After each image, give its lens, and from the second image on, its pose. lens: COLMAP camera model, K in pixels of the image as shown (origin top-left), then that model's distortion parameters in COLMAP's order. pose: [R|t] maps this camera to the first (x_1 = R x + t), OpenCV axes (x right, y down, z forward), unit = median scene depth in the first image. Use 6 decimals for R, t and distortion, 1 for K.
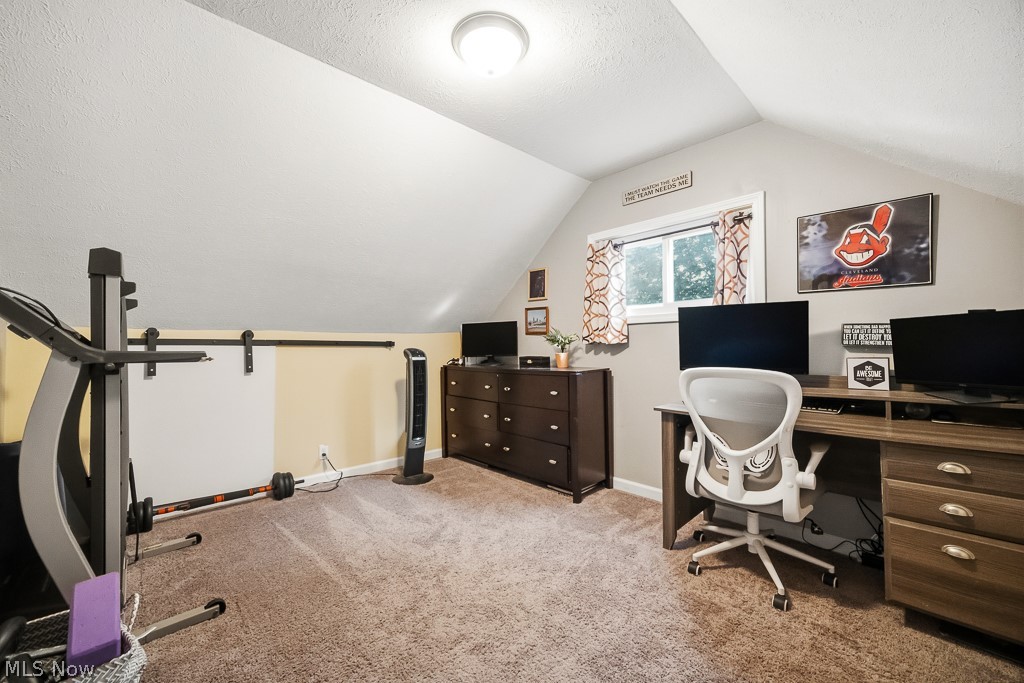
lens RADIAL K [[401.6, 0, 512.0], [0, 401.6, 341.5], [0, 0, 1]] dist [-0.000347, 0.000207]
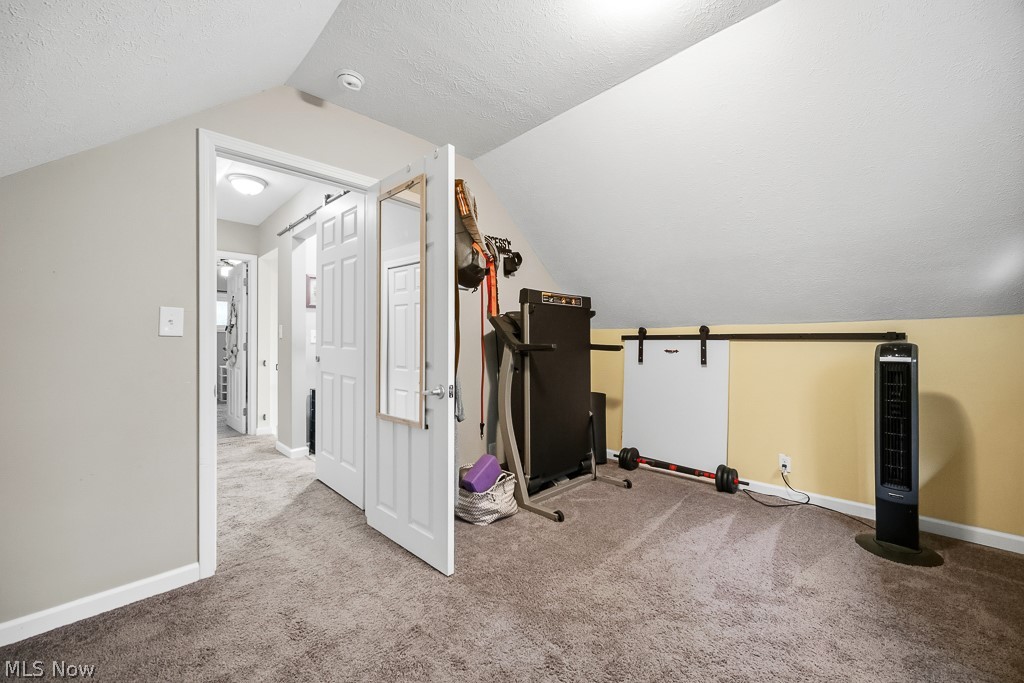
lens RADIAL K [[405.8, 0, 506.3], [0, 405.8, 353.7], [0, 0, 1]] dist [-0.002414, -0.000043]
pose [[0.027249, 0.029875, -0.999182, 0.420654], [0.017360, 0.999388, 0.030355, 0.005294], [0.999478, -0.018173, 0.026713, 0.437039]]
